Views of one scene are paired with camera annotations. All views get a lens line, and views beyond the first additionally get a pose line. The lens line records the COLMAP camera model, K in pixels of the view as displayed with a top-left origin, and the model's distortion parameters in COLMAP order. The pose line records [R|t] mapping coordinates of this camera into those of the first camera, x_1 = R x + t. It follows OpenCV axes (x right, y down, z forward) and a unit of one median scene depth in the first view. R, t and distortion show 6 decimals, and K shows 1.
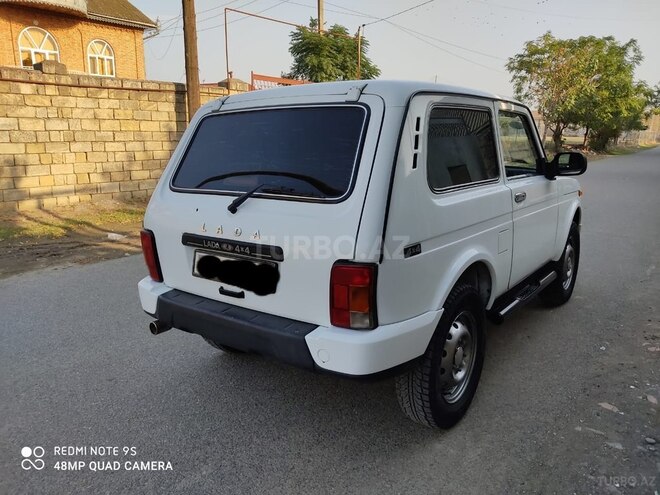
lens RADIAL K [[490.4, 0, 330.0], [0, 490.4, 247.5], [0, 0, 1]] dist [0.039233, -0.080517]
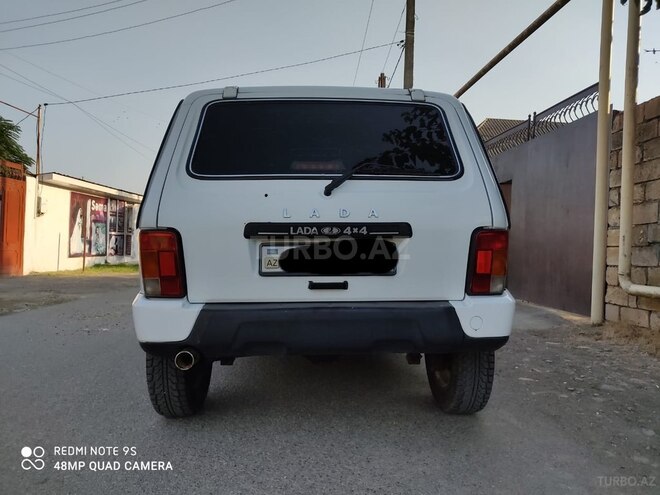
lens RADIAL K [[490.4, 0, 330.0], [0, 490.4, 247.5], [0, 0, 1]] dist [0.039233, -0.080517]
pose [[0.772826, 0.015168, 0.634437, -0.741464], [0.119115, 0.978480, -0.168491, 0.170223], [-0.623340, 0.205785, 0.754388, 0.332383]]
